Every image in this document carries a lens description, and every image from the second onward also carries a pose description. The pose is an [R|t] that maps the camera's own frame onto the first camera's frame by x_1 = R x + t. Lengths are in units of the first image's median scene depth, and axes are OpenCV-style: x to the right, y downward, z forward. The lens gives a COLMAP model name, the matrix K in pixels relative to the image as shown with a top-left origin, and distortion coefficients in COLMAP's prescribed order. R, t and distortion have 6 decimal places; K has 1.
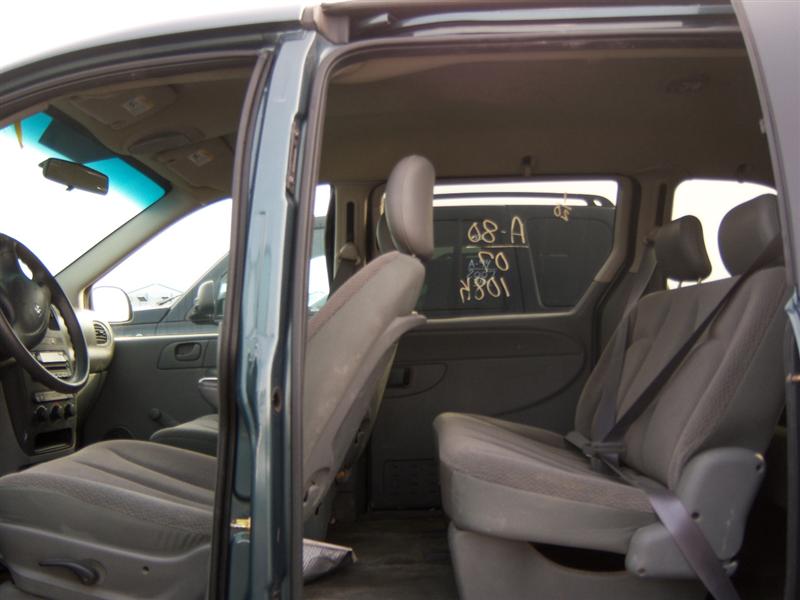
lens RADIAL K [[887.6, 0, 400.0], [0, 887.6, 300.0], [0, 0, 1]] dist [-0.140097, 0.189491]
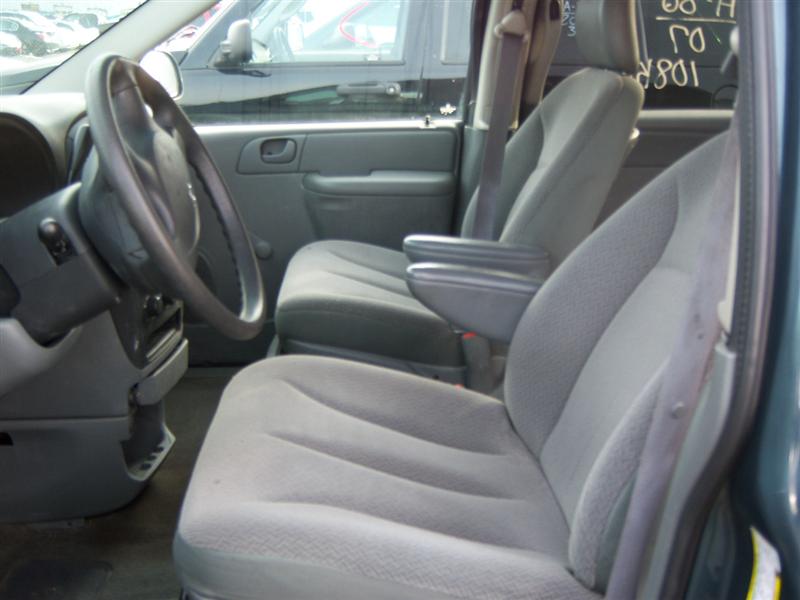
lens RADIAL K [[887.6, 0, 400.0], [0, 887.6, 300.0], [0, 0, 1]] dist [-0.140097, 0.189491]
pose [[0.995910, 0.007145, 0.090063, -0.202163], [-0.037379, 0.940134, 0.338748, -0.076567], [-0.082252, -0.340729, 0.936557, 0.254821]]
